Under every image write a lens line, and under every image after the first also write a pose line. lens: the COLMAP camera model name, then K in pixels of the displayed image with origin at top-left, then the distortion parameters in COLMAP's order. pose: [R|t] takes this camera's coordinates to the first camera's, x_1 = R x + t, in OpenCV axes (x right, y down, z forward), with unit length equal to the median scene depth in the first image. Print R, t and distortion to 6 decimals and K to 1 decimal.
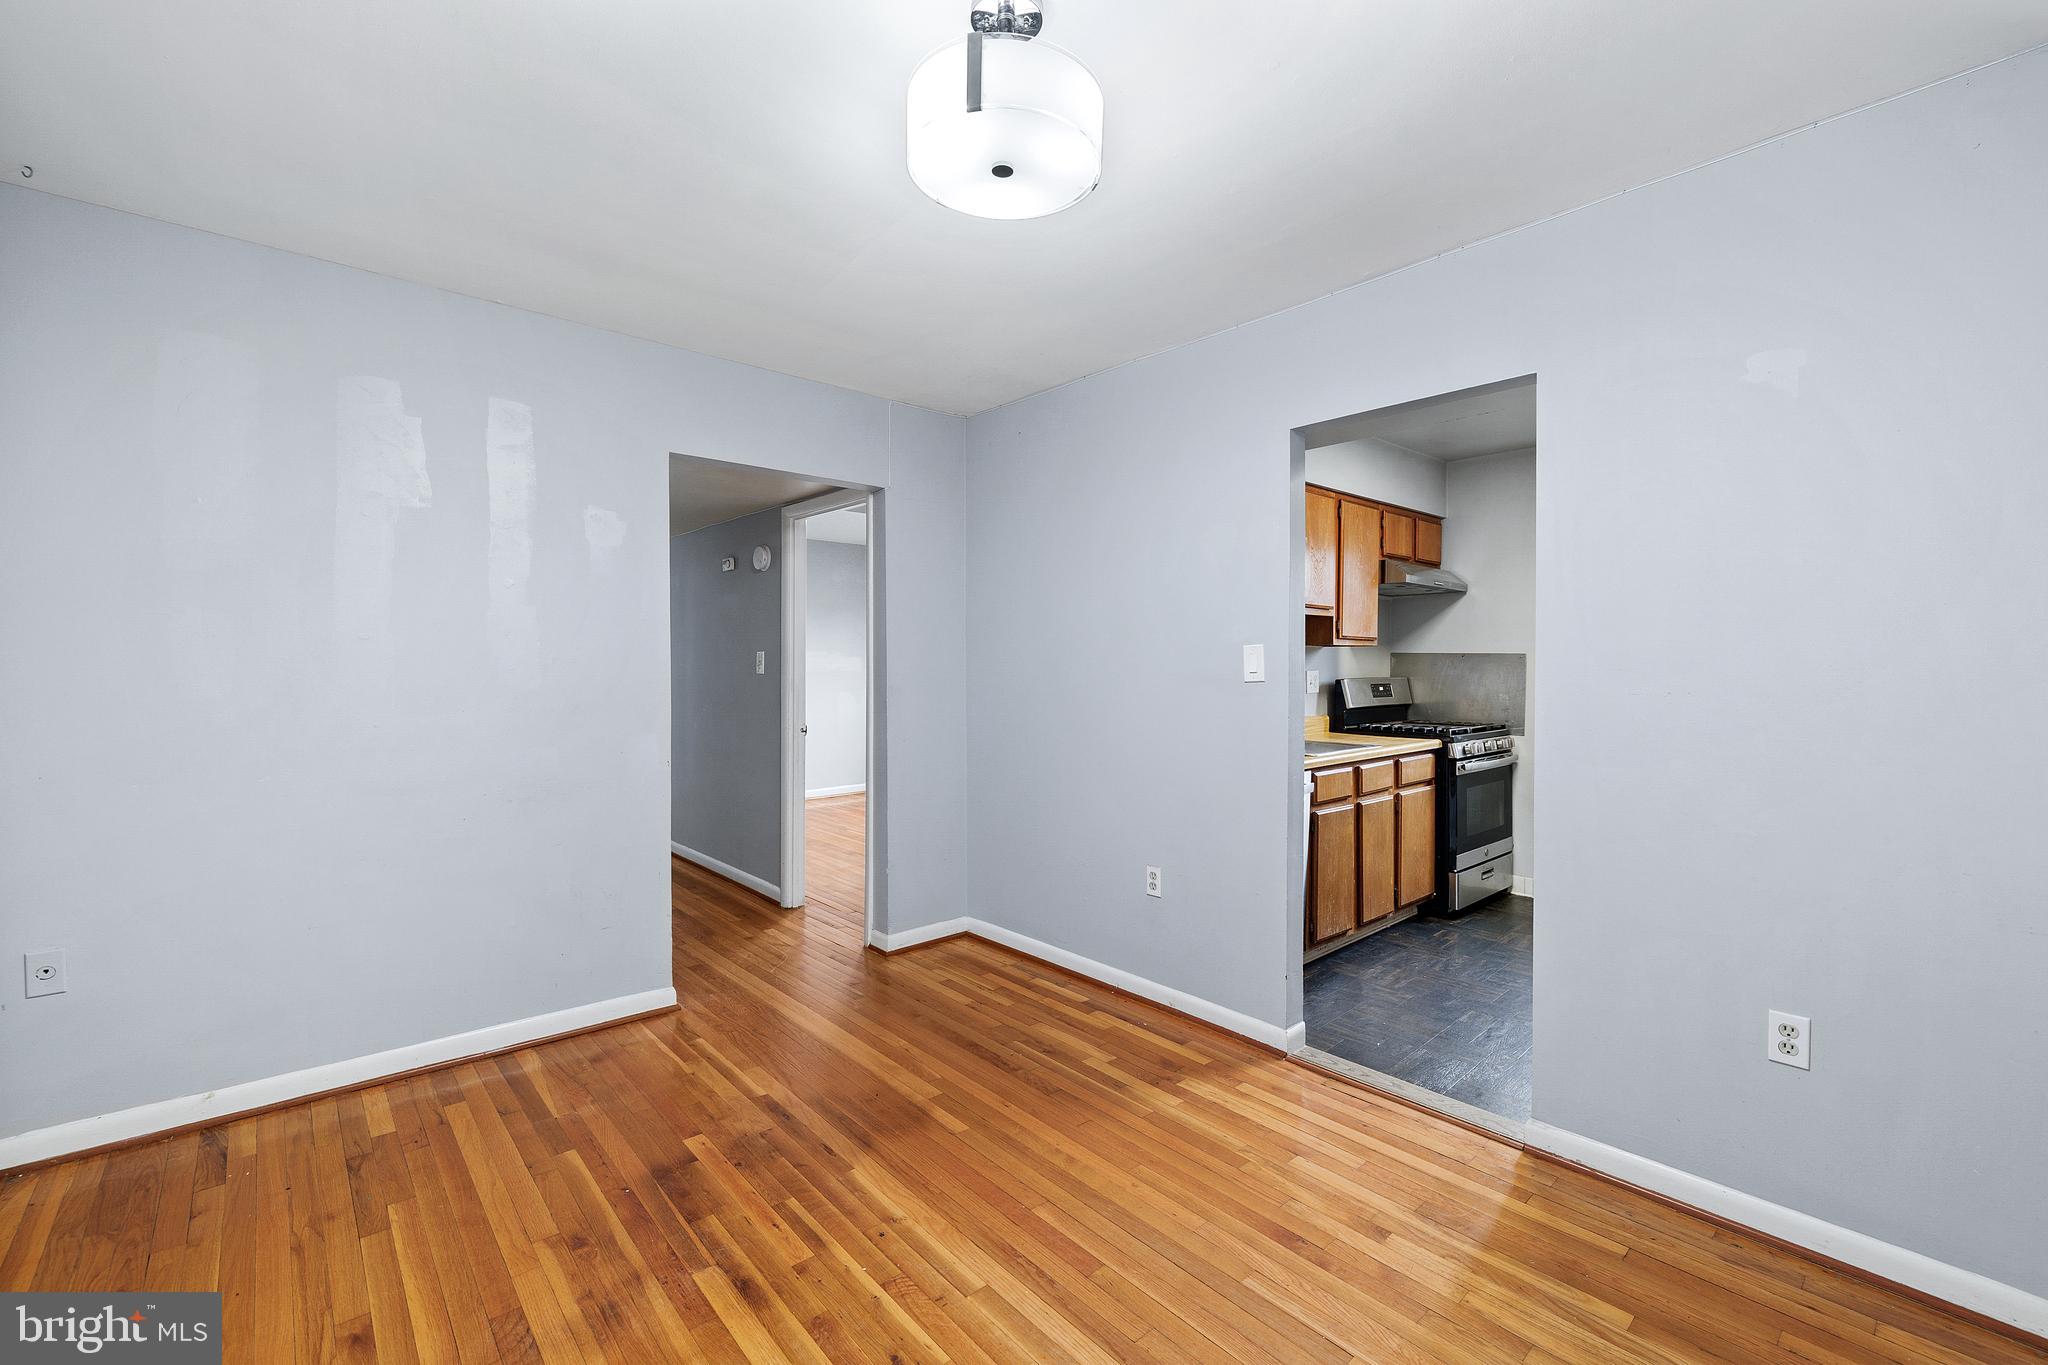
lens RADIAL K [[859.5, 0, 1020.8], [0, 859.5, 678.6], [0, 0, 1]] dist [0.001568, -0.001645]
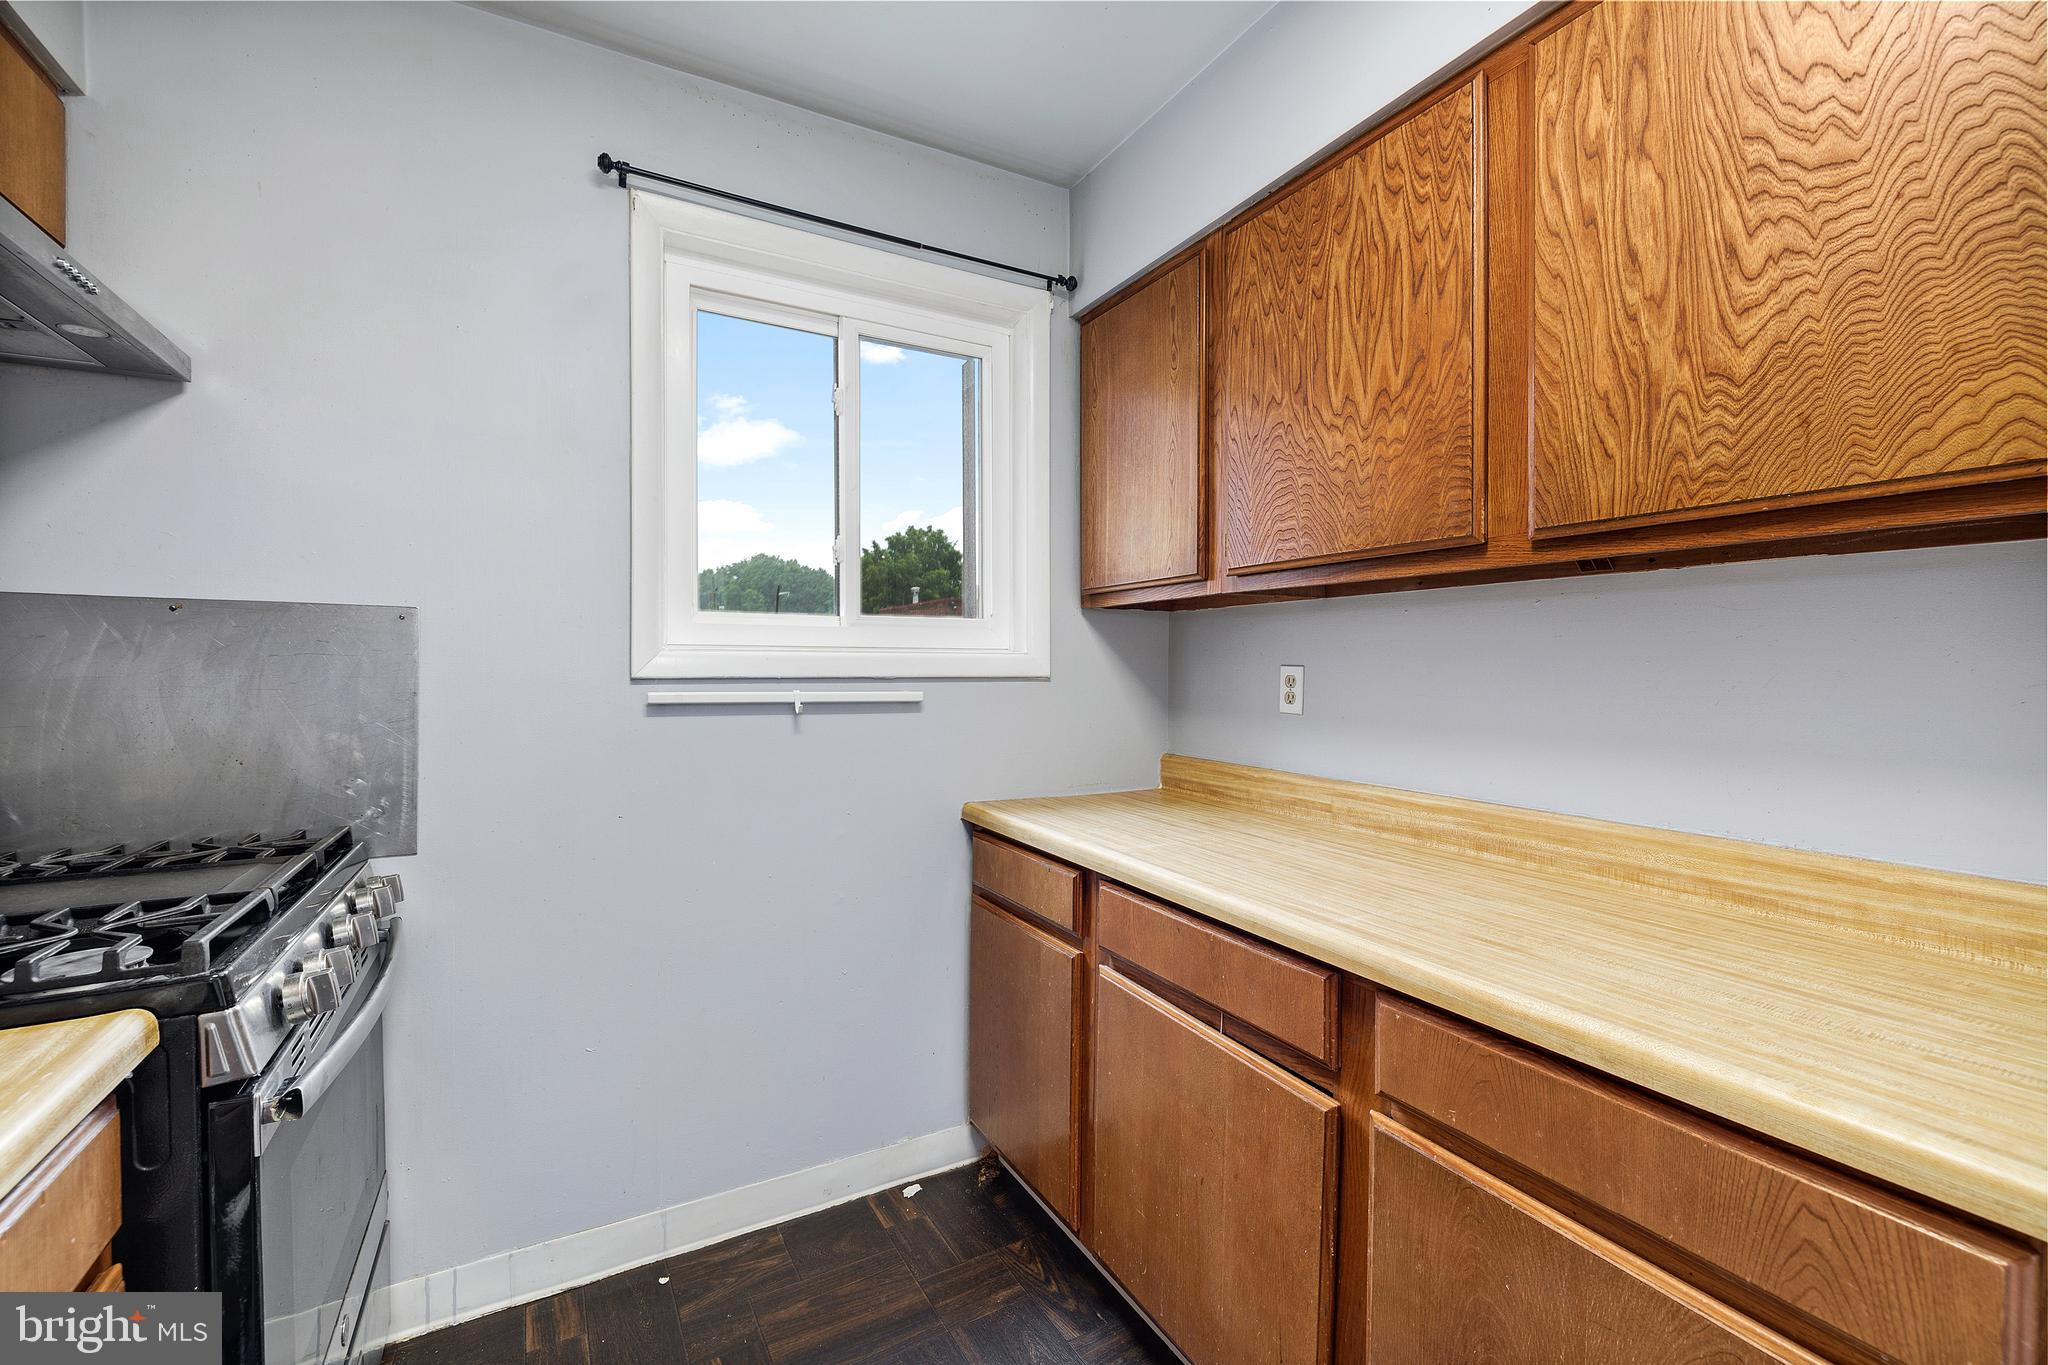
lens RADIAL K [[859.5, 0, 1018.1], [0, 859.5, 674.7], [0, 0, 1]] dist [0.001568, -0.001645]
pose [[0.223649, -0.012934, 0.974584, 0.554993], [0.017393, 0.999806, 0.009278, -0.003373], [-0.974515, 0.014875, 0.223830, 1.233127]]
